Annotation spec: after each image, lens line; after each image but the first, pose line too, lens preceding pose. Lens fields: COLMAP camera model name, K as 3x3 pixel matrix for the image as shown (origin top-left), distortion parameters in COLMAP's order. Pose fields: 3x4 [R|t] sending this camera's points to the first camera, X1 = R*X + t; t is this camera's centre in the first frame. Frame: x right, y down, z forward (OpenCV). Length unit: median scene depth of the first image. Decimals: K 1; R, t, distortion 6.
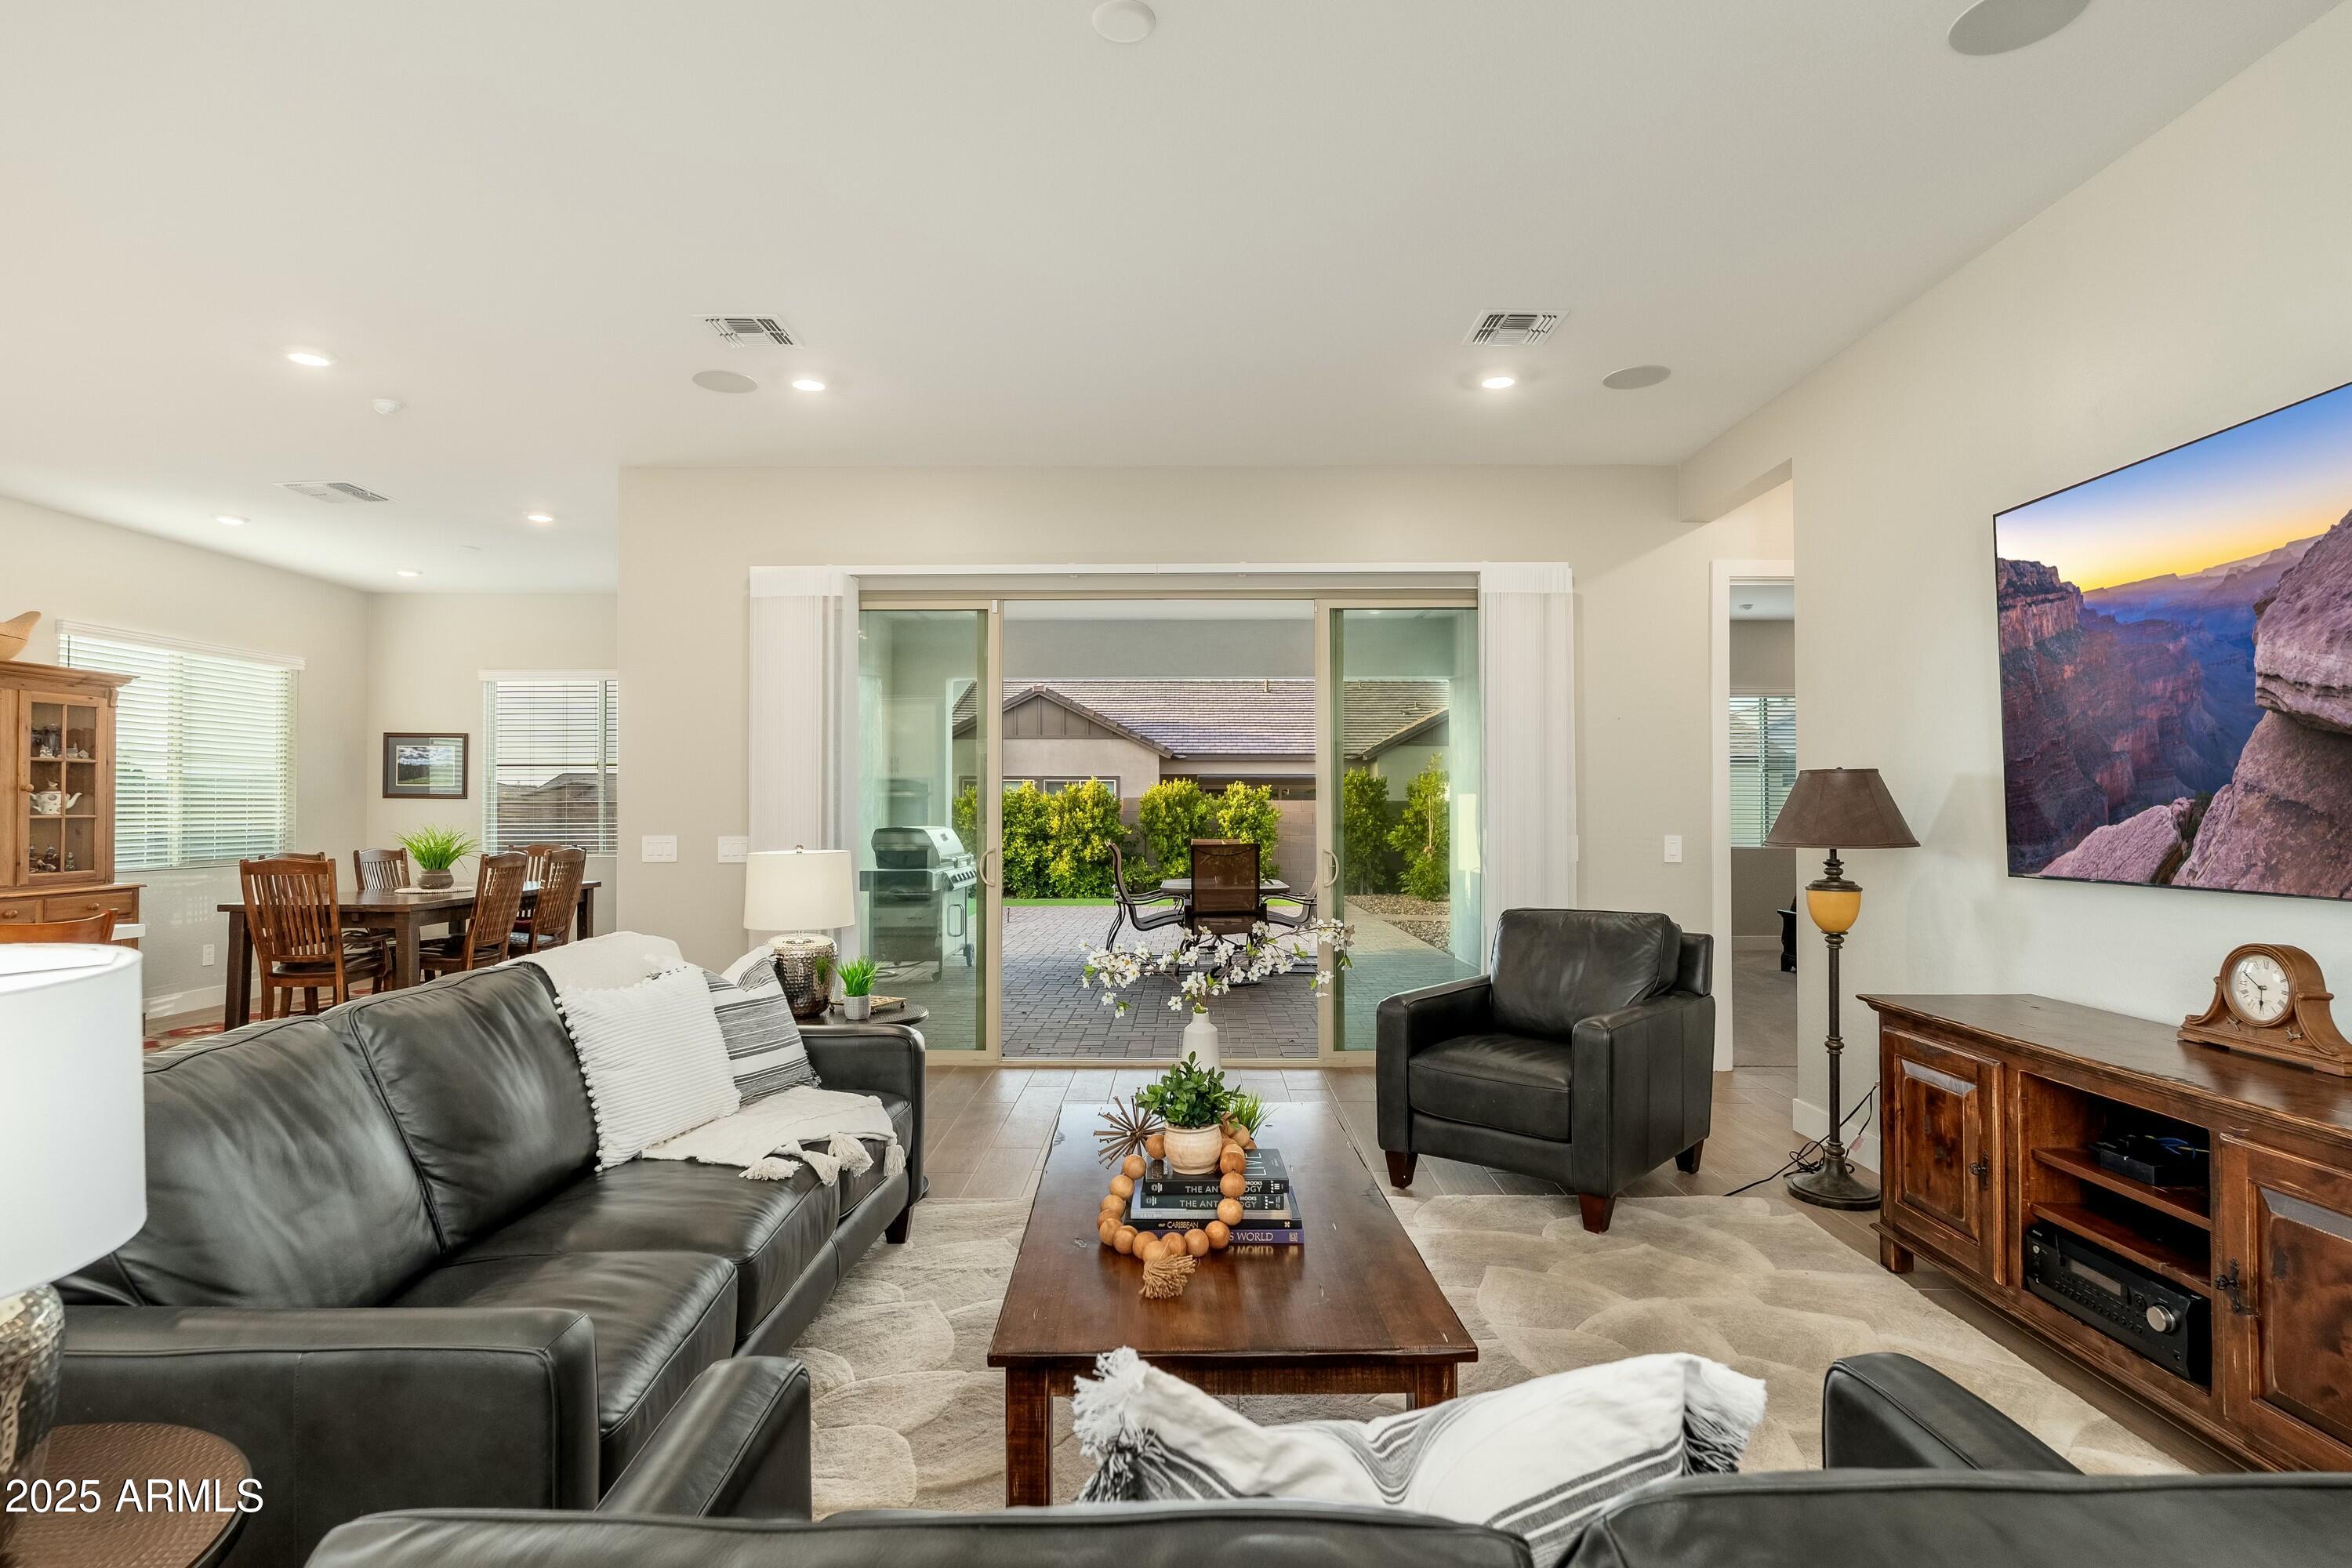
lens RADIAL K [[1167.5, 0, 1178.0], [0, 1167.5, 792.5], [0, 0, 1]] dist [-0.004684, -0.000187]
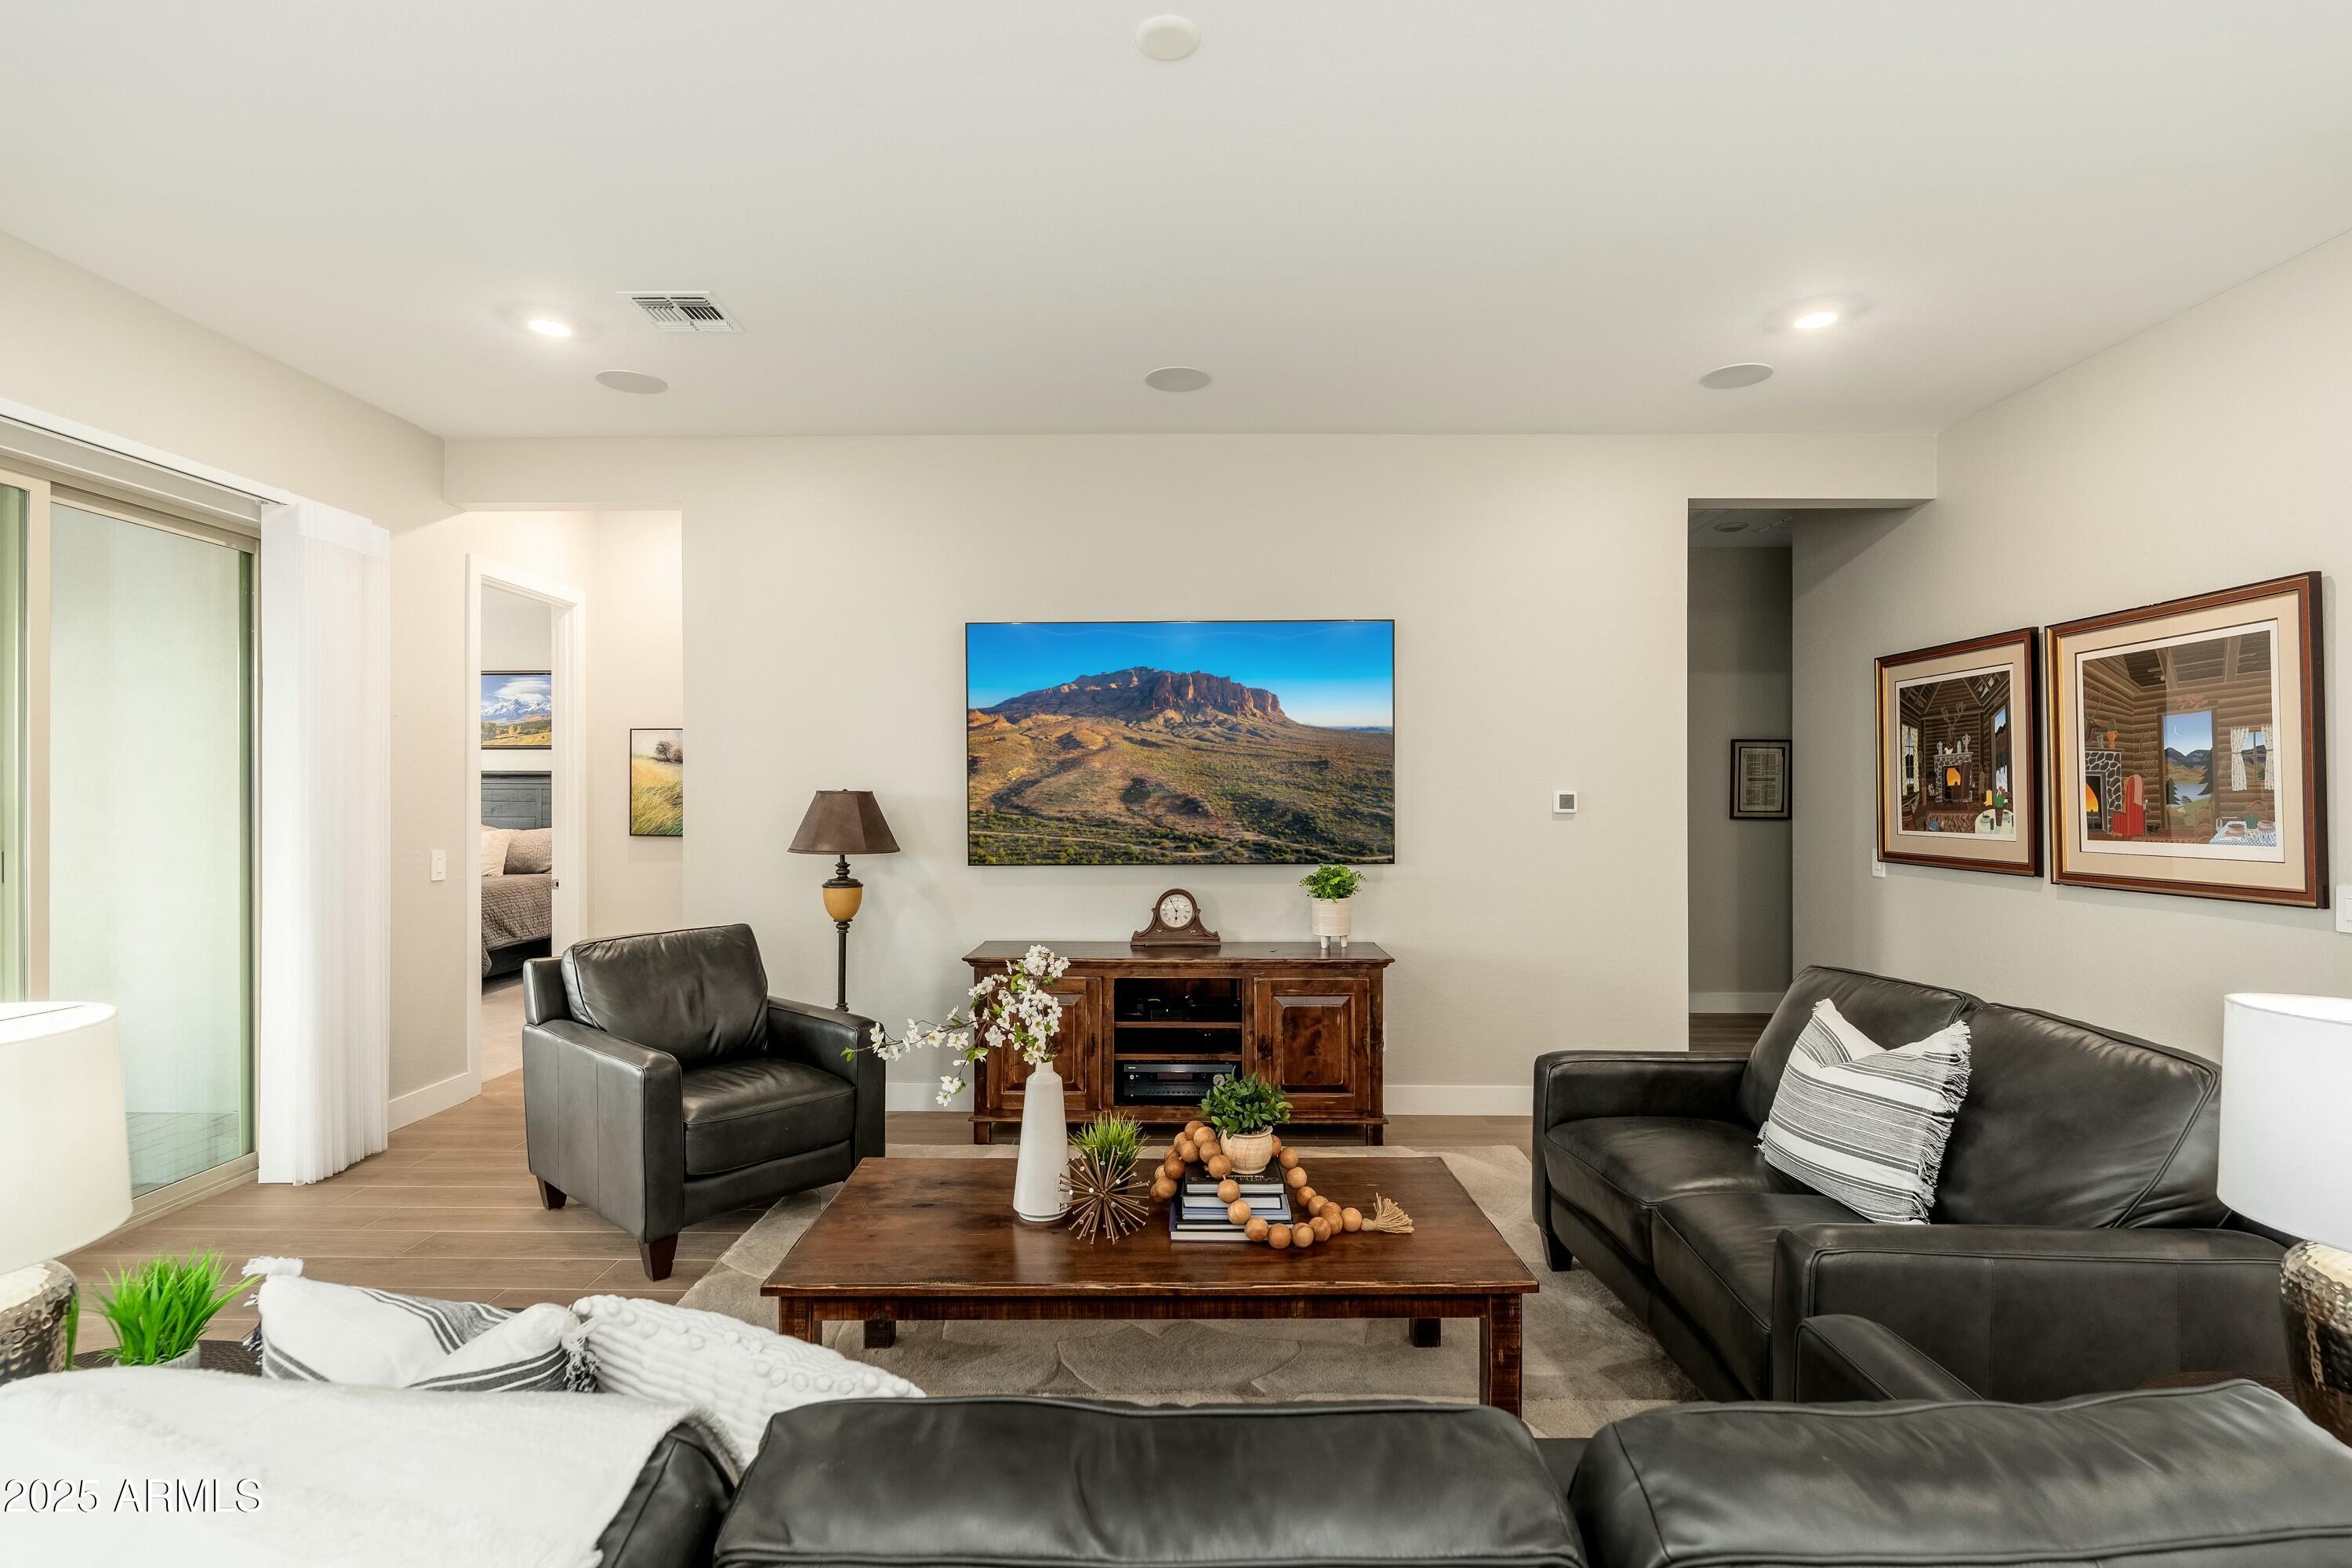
lens RADIAL K [[1099.8, 0, 1147.1], [0, 1099.8, 792.7], [0, 0, 1]] dist [-0.001594, -0.000281]
pose [[0.015487, 0.001190, 0.999879, -0.361995], [-0.013520, 0.999908, -0.000981, -0.012395], [-0.999789, -0.013503, 0.015502, 0.384091]]
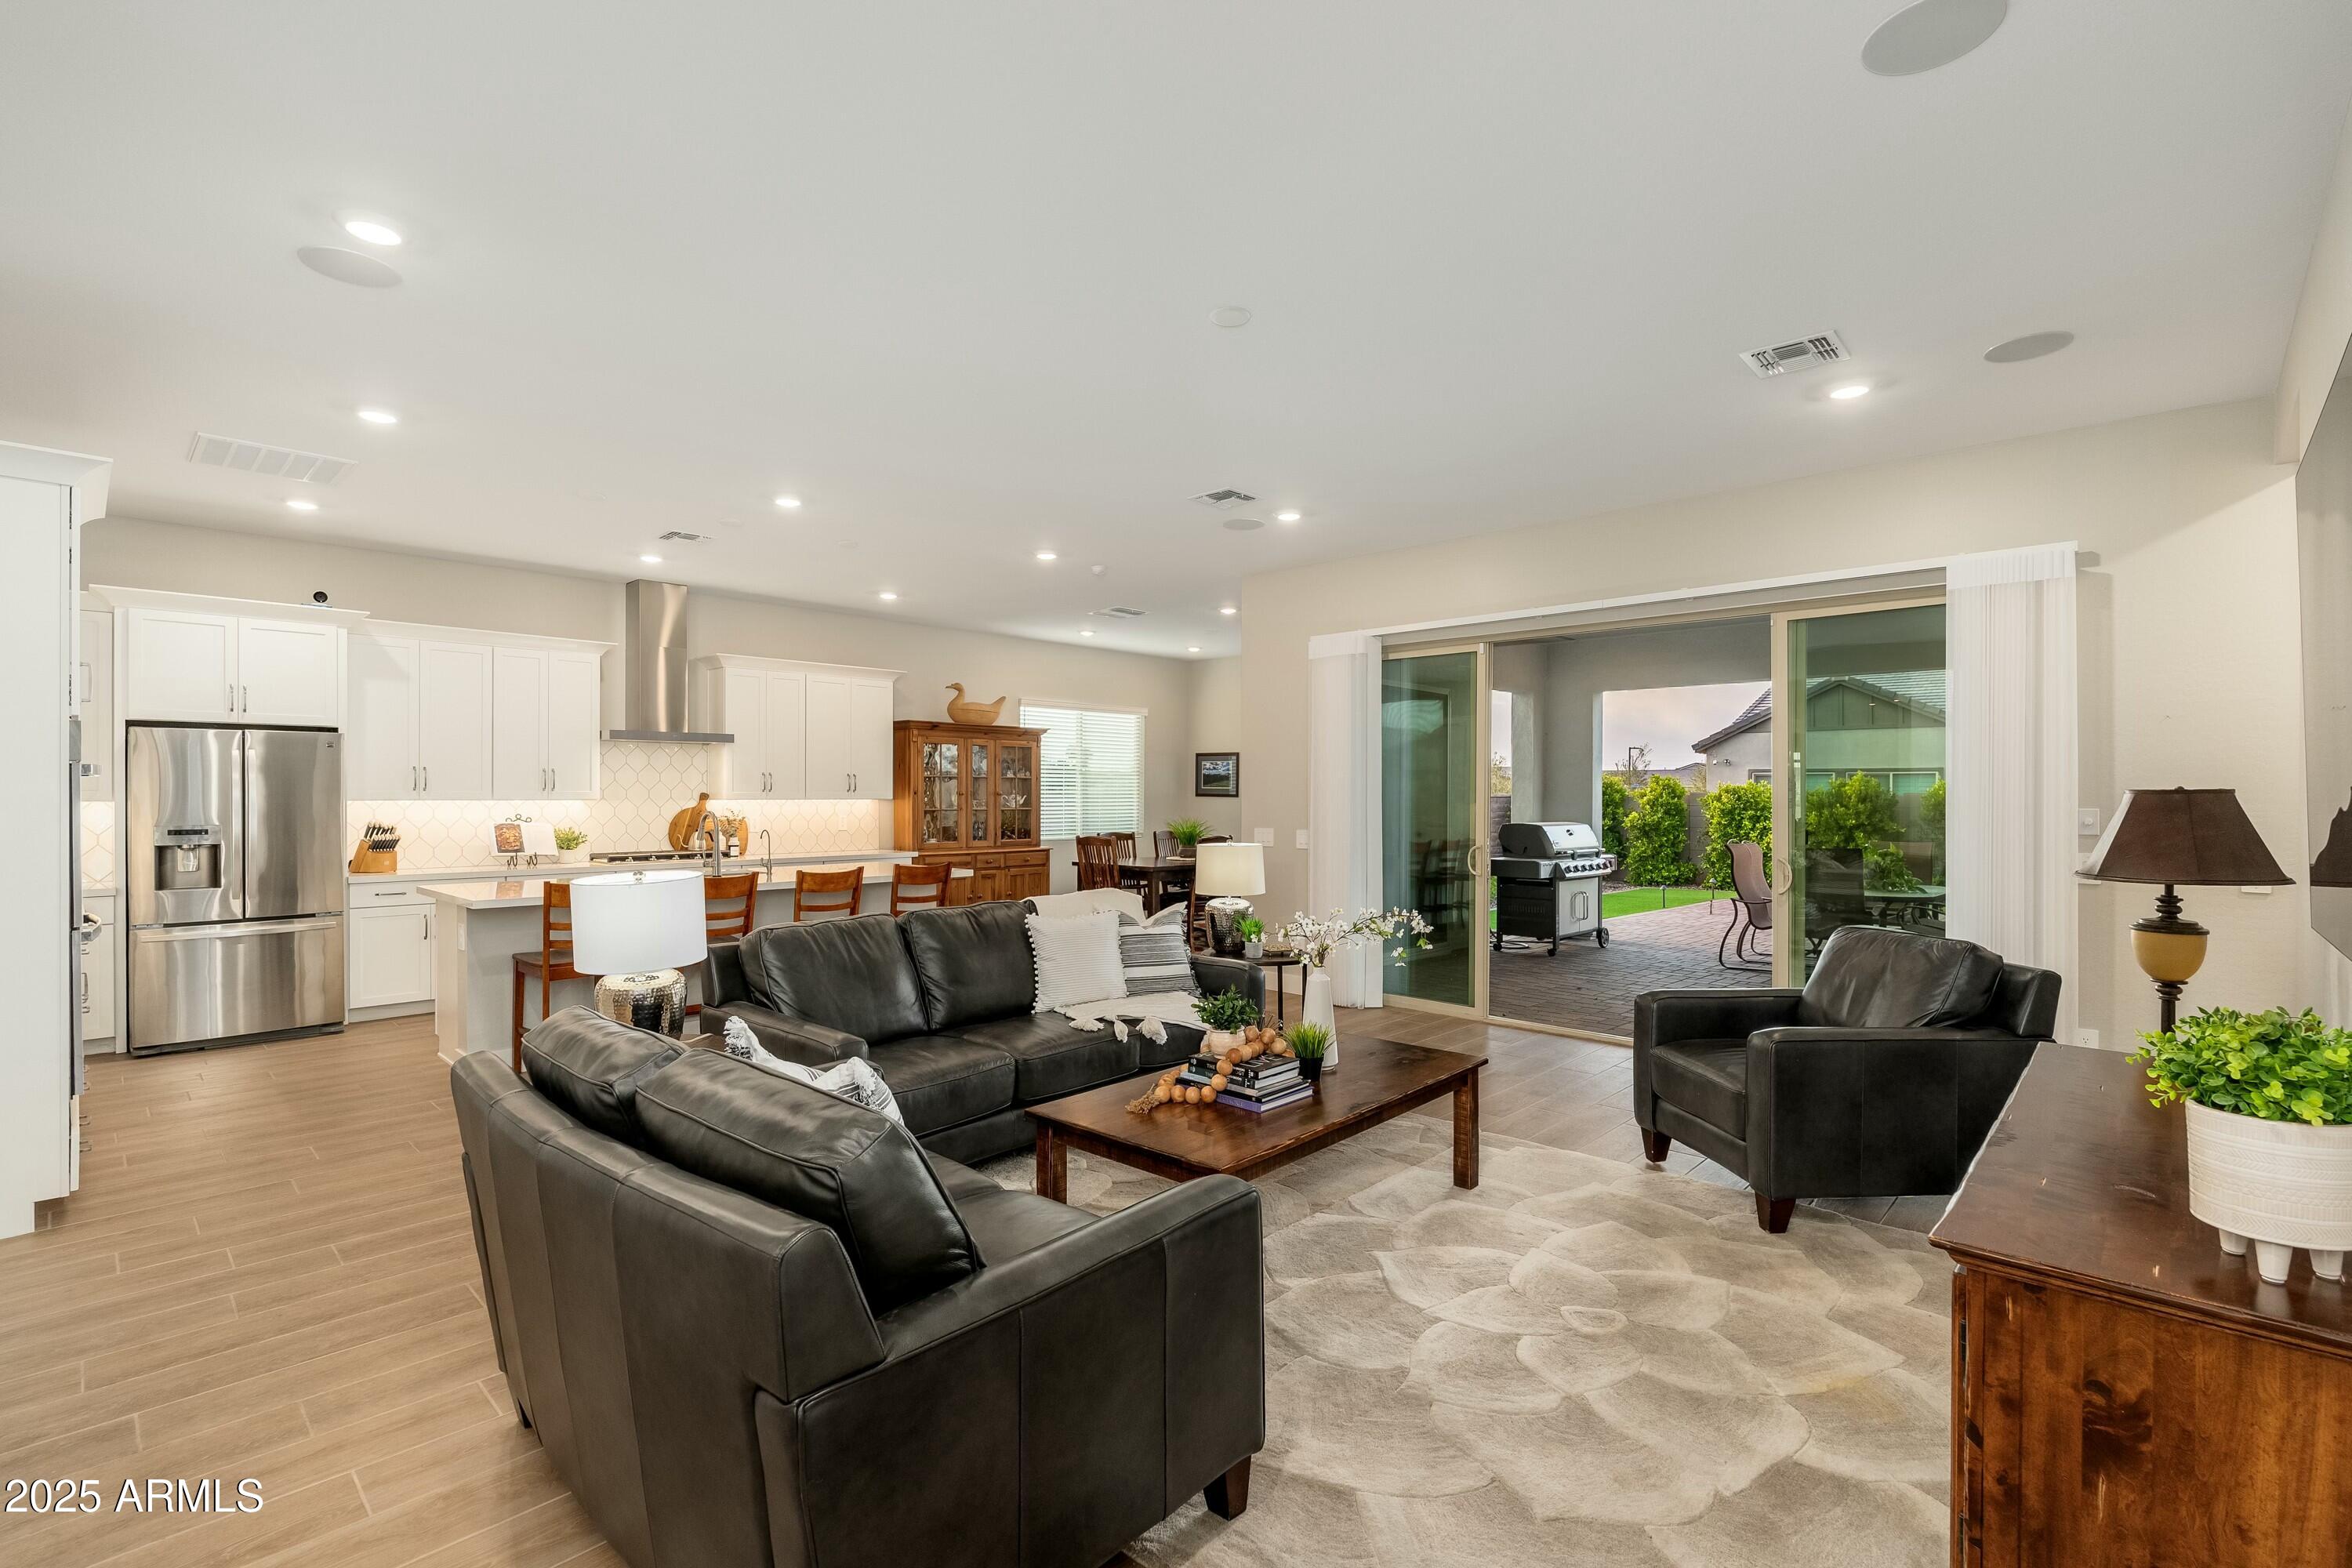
lens RADIAL K [[1054.9, 0, 1178.1], [0, 1054.9, 796.0], [0, 0, 1]] dist [-0.005011, -0.000323]
pose [[0.732603, 0.004565, -0.680641, 0.324351], [0.004304, 0.999926, 0.011338, -0.015996], [0.680642, -0.011236, 0.732530, -0.029043]]
